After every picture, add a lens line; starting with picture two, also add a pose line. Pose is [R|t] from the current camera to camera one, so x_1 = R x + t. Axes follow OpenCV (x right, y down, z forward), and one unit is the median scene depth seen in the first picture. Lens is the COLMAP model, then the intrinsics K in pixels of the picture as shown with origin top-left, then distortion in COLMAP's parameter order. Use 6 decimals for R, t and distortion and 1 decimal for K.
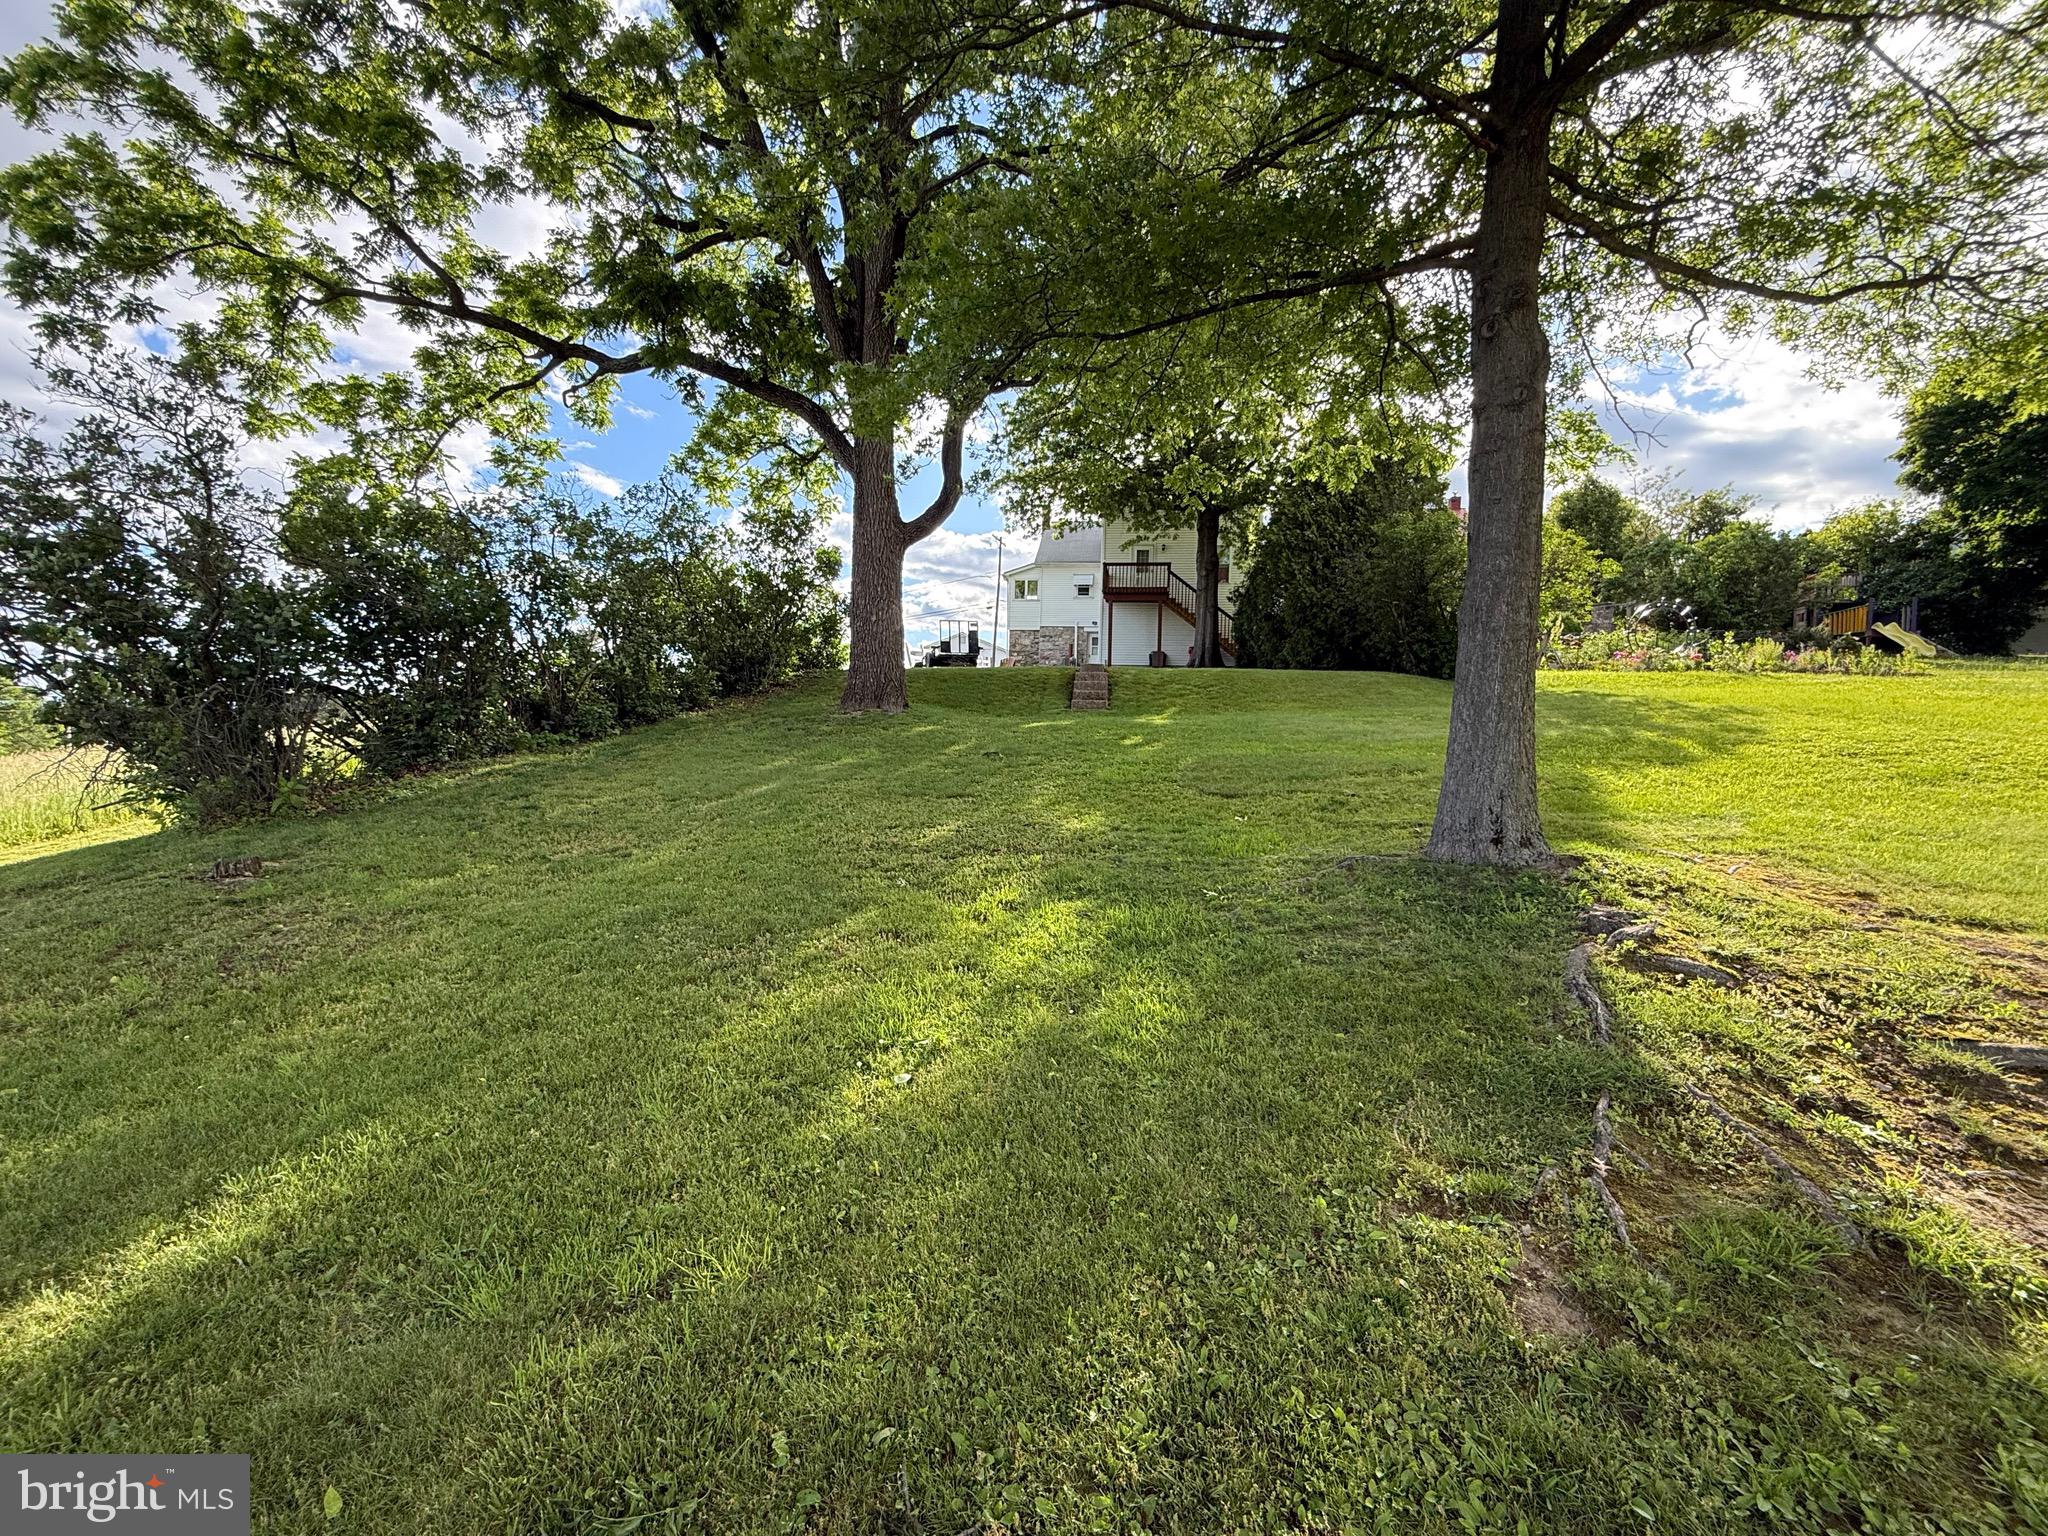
lens RADIAL K [[821.9, 0, 1024.0], [0, 821.9, 768.0], [0, 0, 1]] dist [-0.001359, -0.000038]
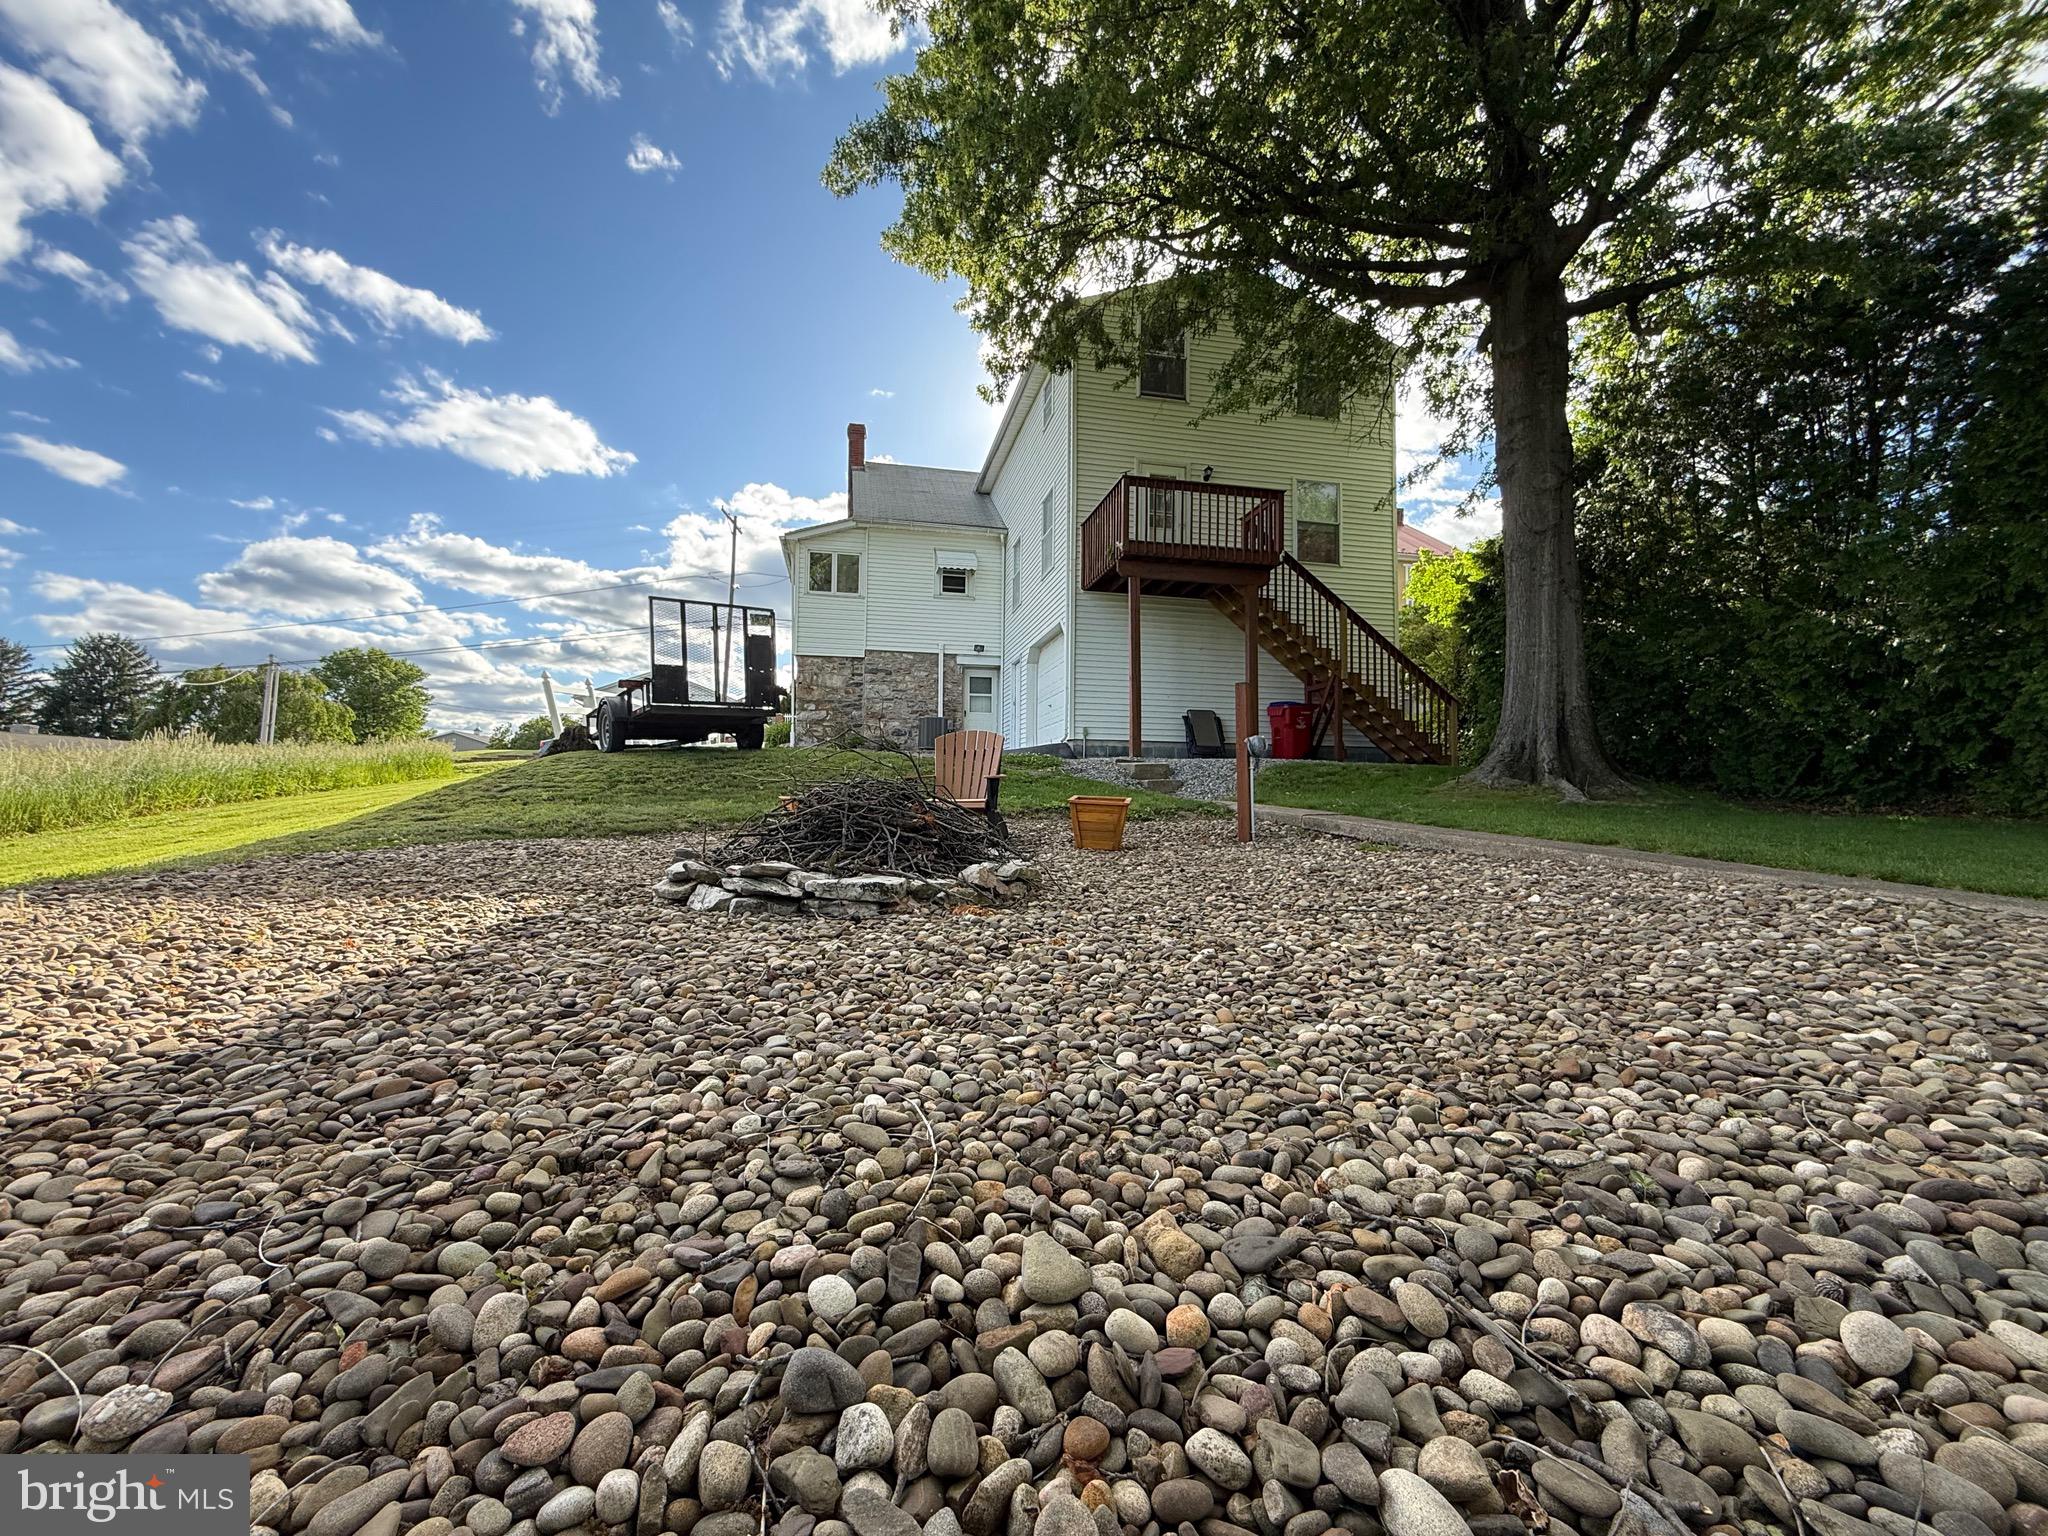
lens RADIAL K [[821.9, 0, 1024.0], [0, 821.9, 768.0], [0, 0, 1]] dist [-0.001359, -0.000038]
pose [[0.937159, -0.004661, 0.348871, -0.063233], [0.025534, 0.998146, -0.055256, -0.076547], [-0.347966, 0.060692, 0.935540, 0.536691]]
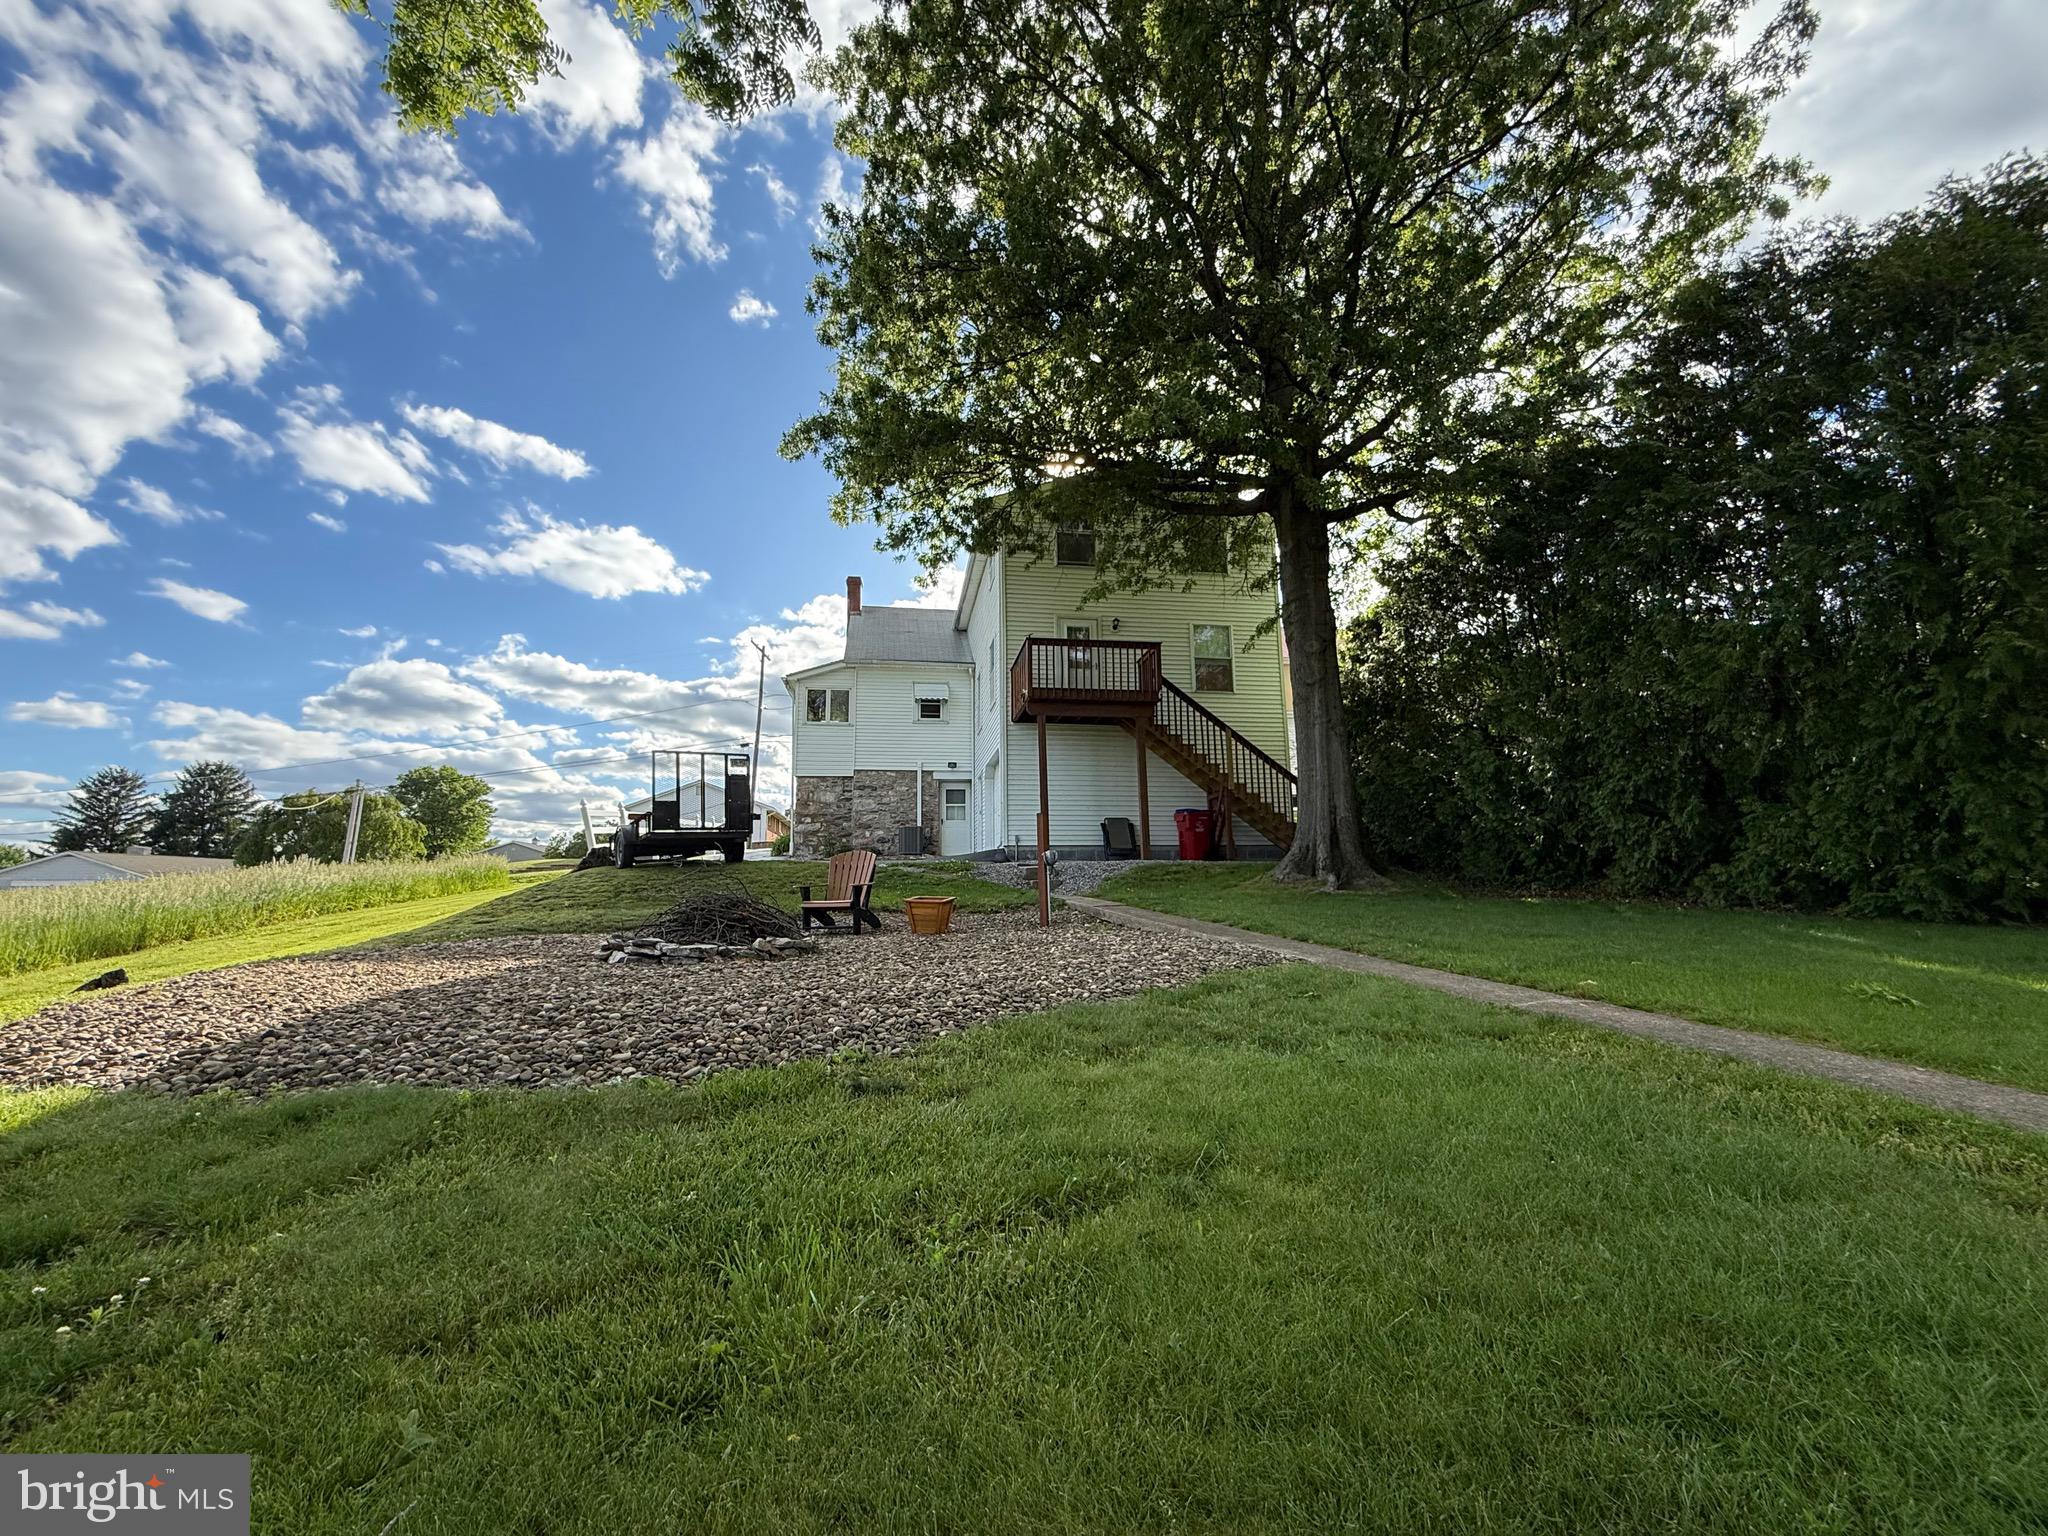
lens RADIAL K [[821.9, 0, 1024.0], [0, 821.9, 768.0], [0, 0, 1]] dist [-0.001359, -0.000038]
pose [[0.954266, 0.006900, 0.298878, -0.038584], [0.046391, 0.984206, -0.170840, -0.074407], [-0.295336, 0.176892, 0.938875, 0.450920]]
